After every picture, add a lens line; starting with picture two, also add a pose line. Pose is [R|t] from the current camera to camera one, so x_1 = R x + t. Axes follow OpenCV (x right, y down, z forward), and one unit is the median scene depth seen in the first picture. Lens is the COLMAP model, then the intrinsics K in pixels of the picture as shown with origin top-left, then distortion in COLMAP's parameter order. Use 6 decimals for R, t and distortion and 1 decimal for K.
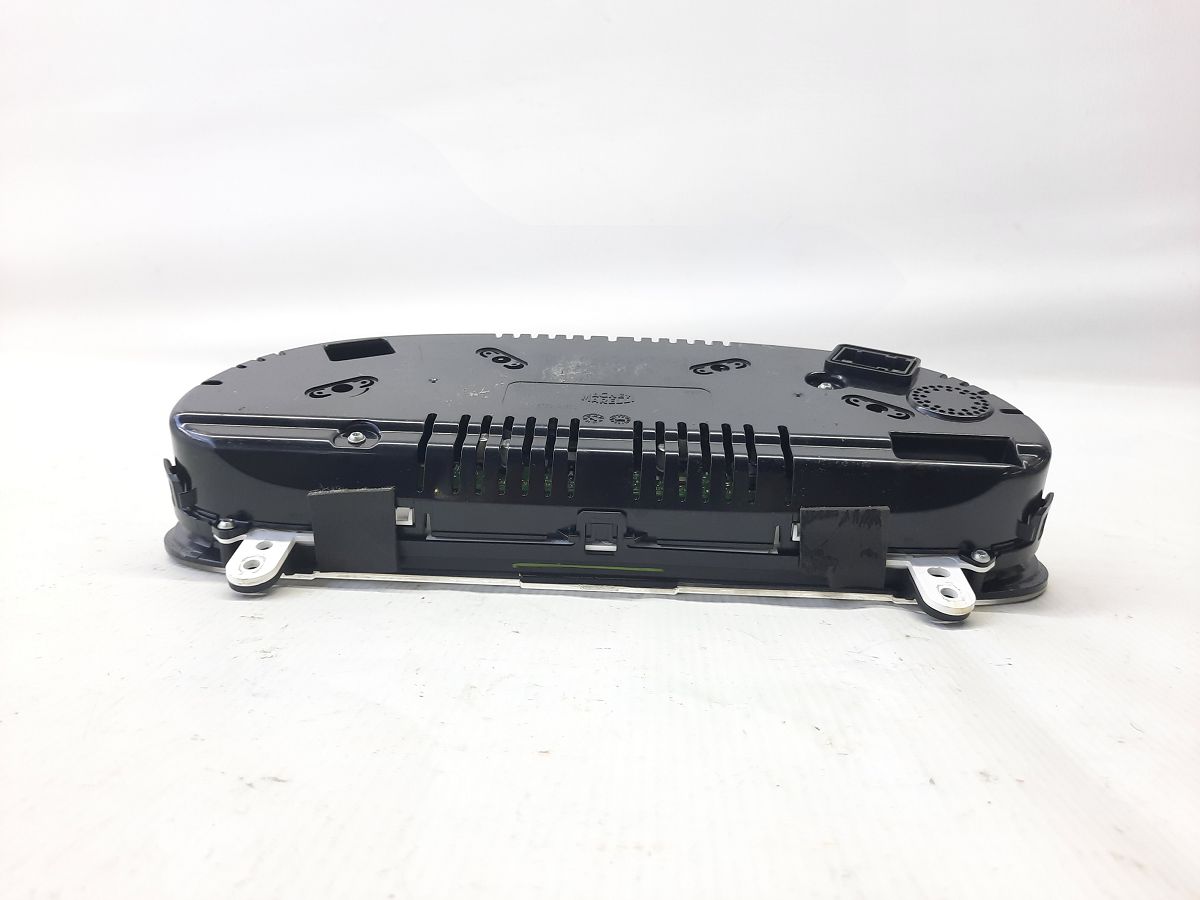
lens RADIAL K [[914.1, 0, 601.0], [0, 914.1, 447.7], [0, 0, 1]] dist [-0.006942, -0.022672]
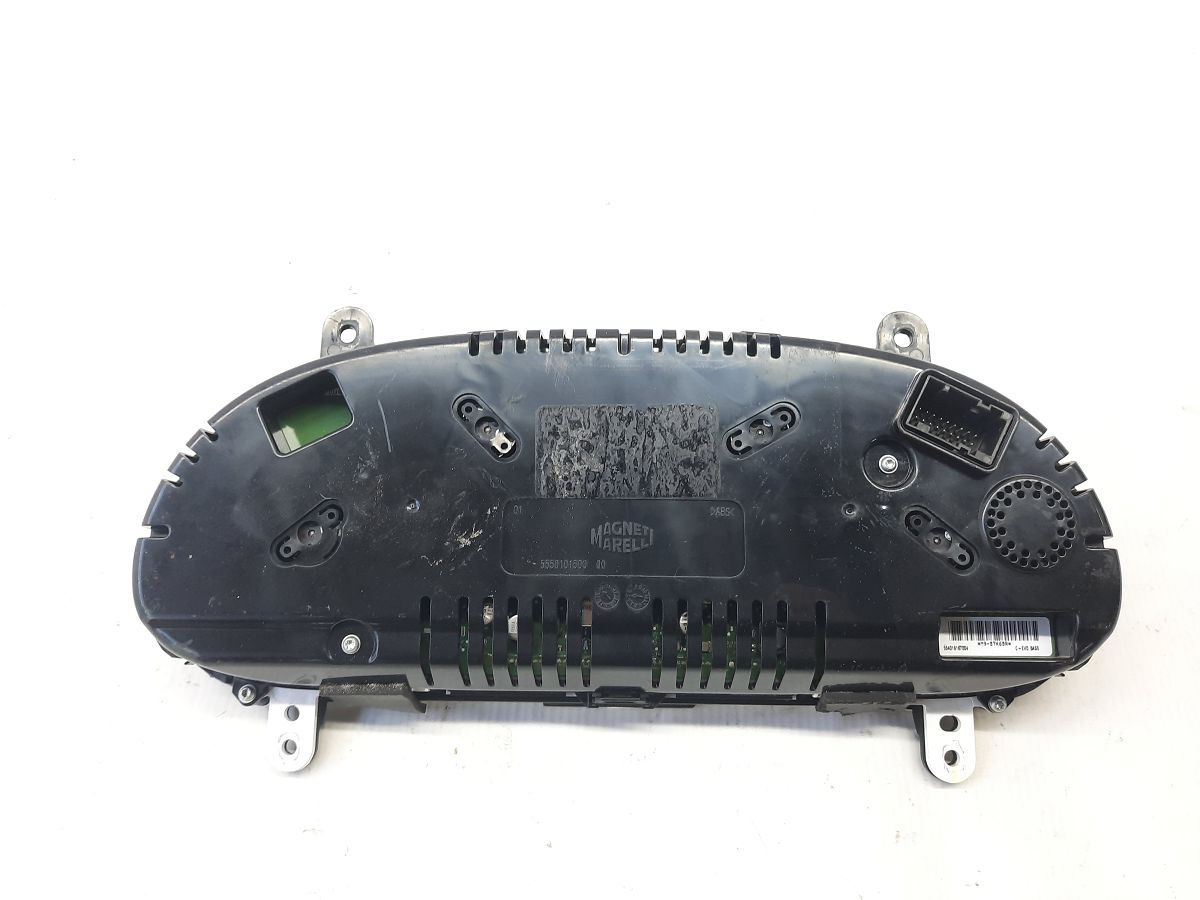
lens RADIAL K [[914.1, 0, 604.3], [0, 914.1, 451.6], [0, 0, 1]] dist [-0.006942, -0.022672]
pose [[0.998939, -0.026960, -0.037348, 0.026867], [0.046039, 0.610223, 0.790891, -0.838190], [0.001469, -0.791771, 0.610817, 0.587066]]
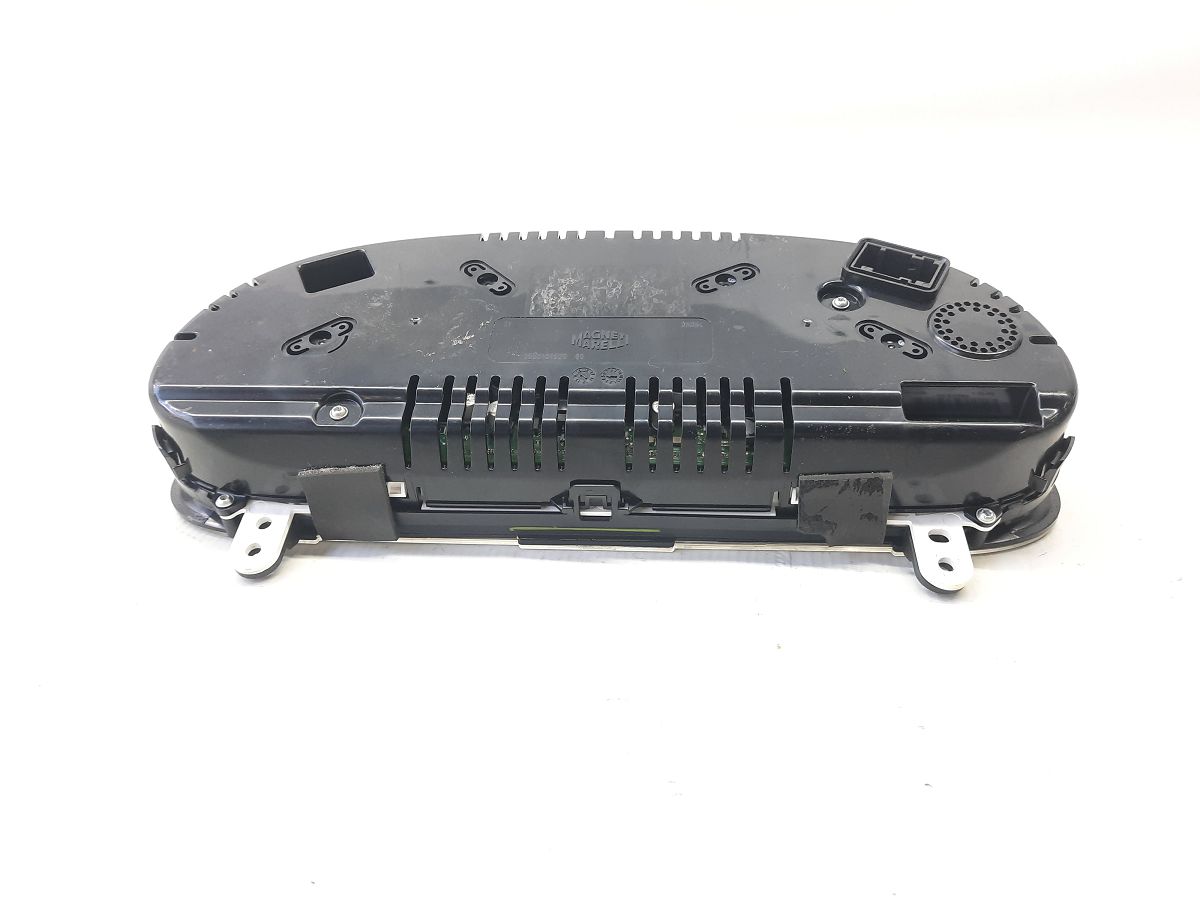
lens RADIAL K [[914.1, 0, 598.4], [0, 914.1, 461.6], [0, 0, 1]] dist [-0.006942, -0.022672]
pose [[0.997762, -0.027820, -0.060809, 0.063539], [0.047334, 0.936159, 0.348376, -0.283786], [0.047236, -0.350475, 0.935380, 0.089815]]
